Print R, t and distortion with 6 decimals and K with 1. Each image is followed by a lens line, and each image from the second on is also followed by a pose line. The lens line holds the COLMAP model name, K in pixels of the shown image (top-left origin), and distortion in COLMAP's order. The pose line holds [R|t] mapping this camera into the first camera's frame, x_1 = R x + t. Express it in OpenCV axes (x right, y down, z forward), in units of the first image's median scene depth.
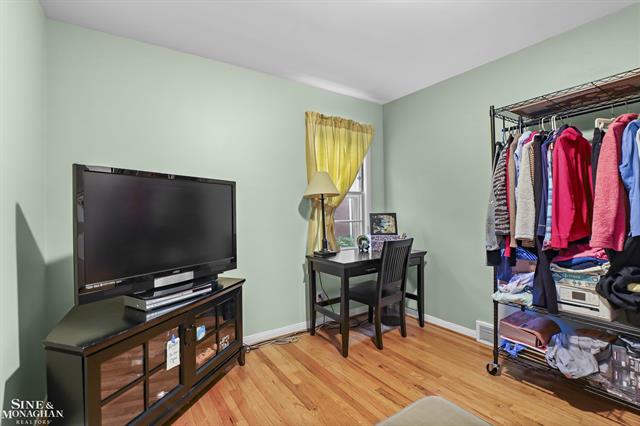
lens RADIAL K [[292.9, 0, 324.0], [0, 292.9, 218.3], [0, 0, 1]] dist [-0.042745, 0.012591]
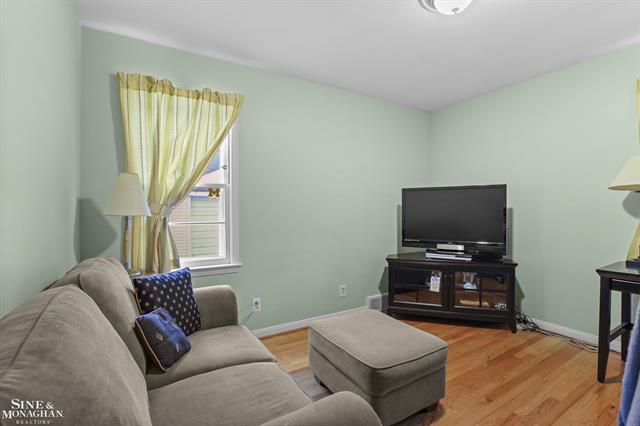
lens RADIAL K [[292.9, 0, 324.0], [0, 292.9, 218.3], [0, 0, 1]] dist [-0.042745, 0.012591]
pose [[-0.049834, 0.040215, -0.997948, 1.139028], [-0.011834, 0.999095, 0.040852, -0.021125], [0.998687, 0.013845, -0.049313, 0.300247]]
